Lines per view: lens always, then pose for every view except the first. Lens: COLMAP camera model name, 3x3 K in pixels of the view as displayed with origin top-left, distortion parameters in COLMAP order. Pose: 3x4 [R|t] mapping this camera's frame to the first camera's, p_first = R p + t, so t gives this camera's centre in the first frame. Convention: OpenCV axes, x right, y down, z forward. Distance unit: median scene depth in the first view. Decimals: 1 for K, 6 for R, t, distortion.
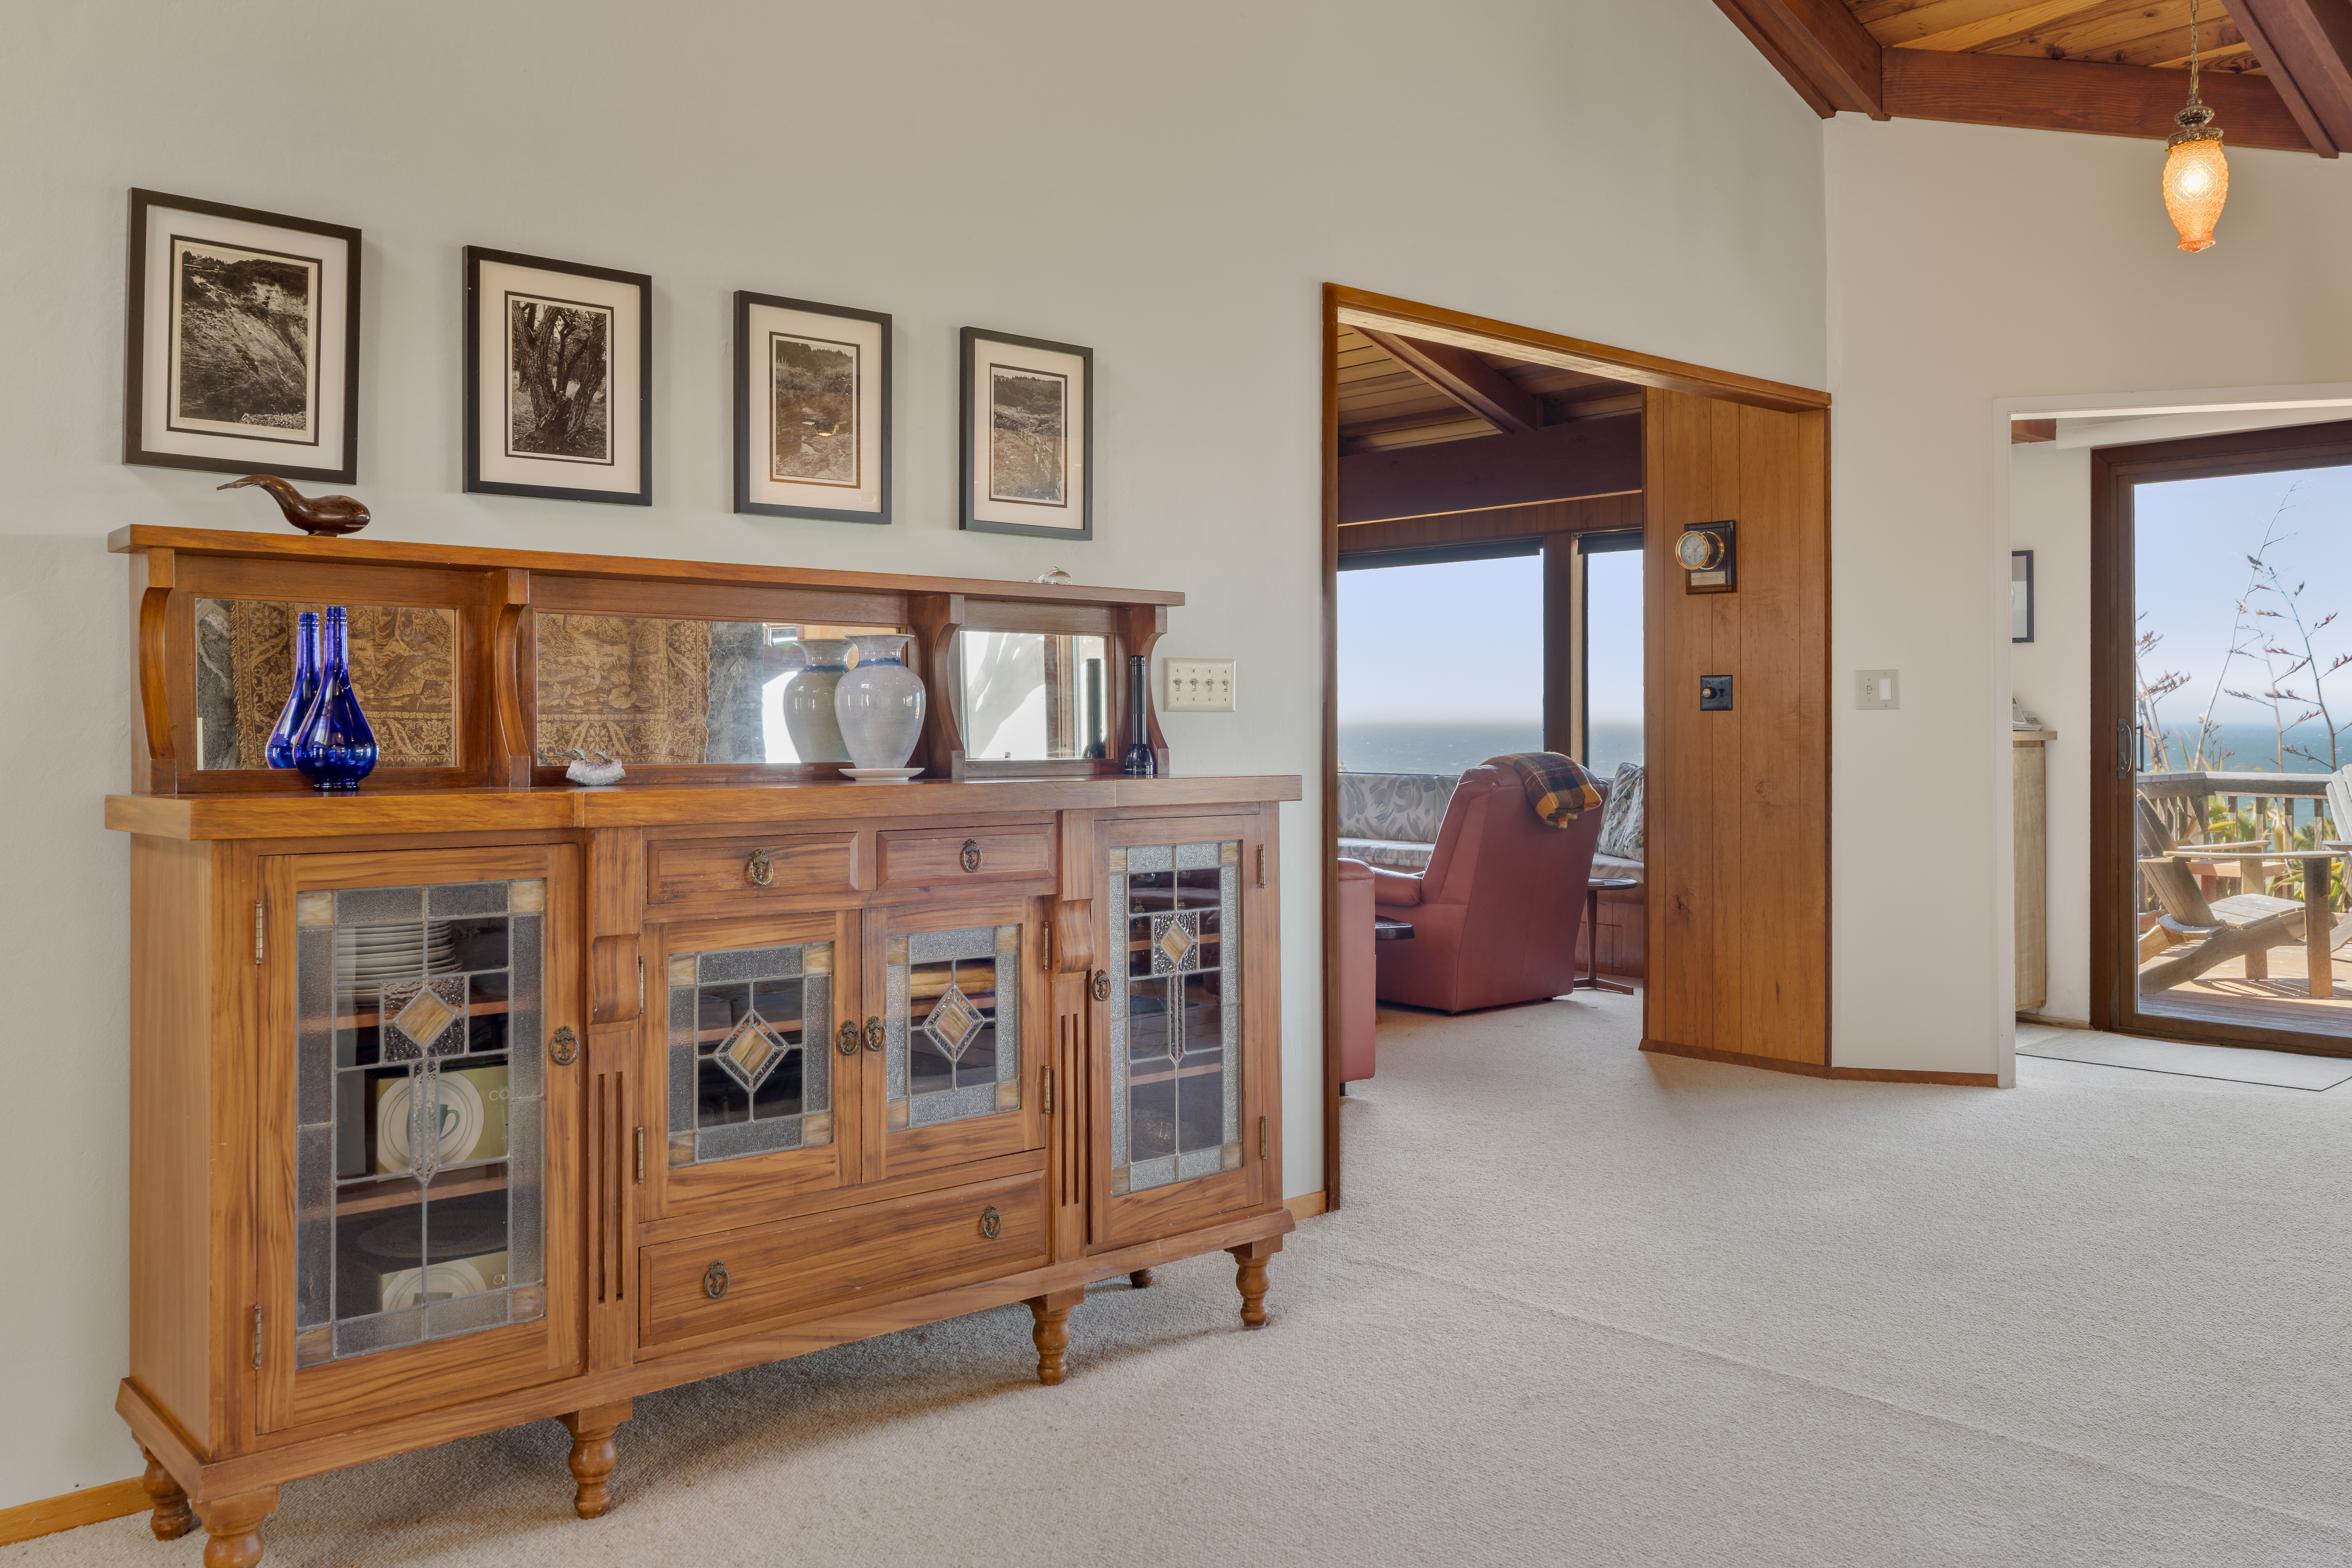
lens RADIAL K [[1870.8, 0, 1196.2], [0, 1870.8, 721.3], [0, 0, 1]] dist [-0.005127, -0.002387]
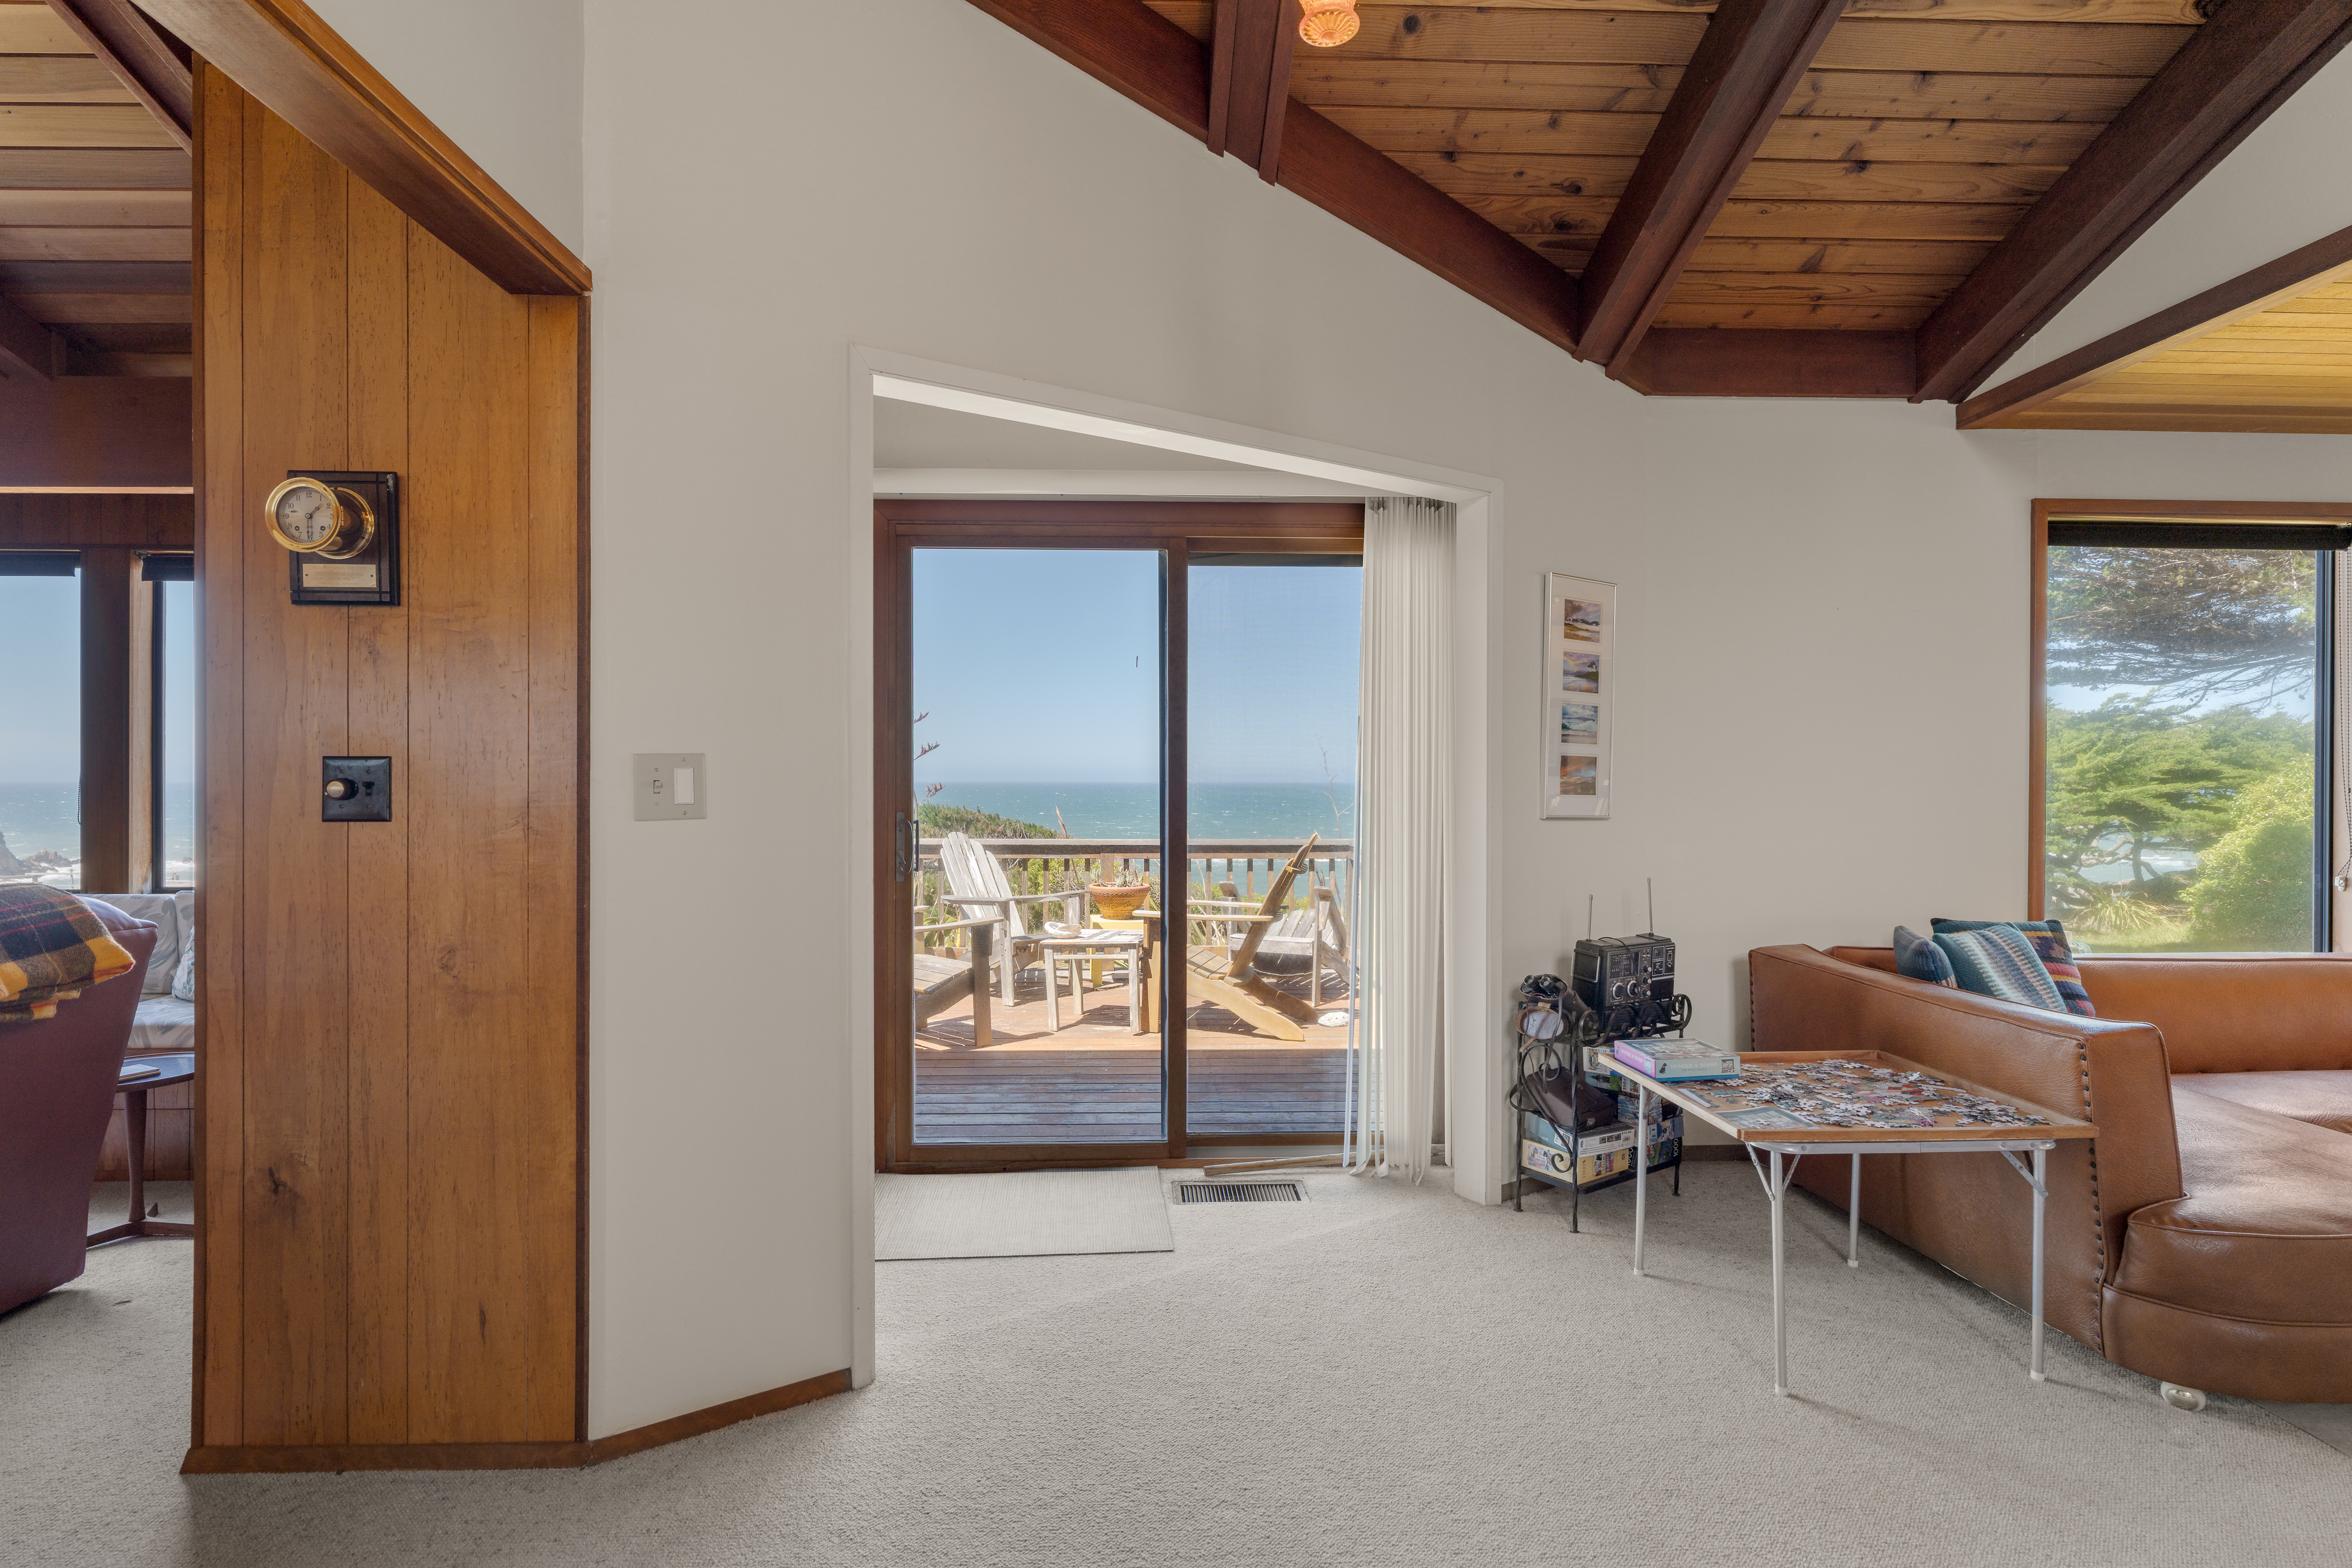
lens RADIAL K [[1189.2, 0, 1176.0], [0, 1189.2, 784.0], [0, 0, 1]] dist [-0.000452, 0.000941]
pose [[0.649466, 0.002508, 0.760386, 0.170876], [-0.002540, 0.999996, -0.001128, -0.016875], [-0.760386, -0.001199, 0.649470, 0.597732]]
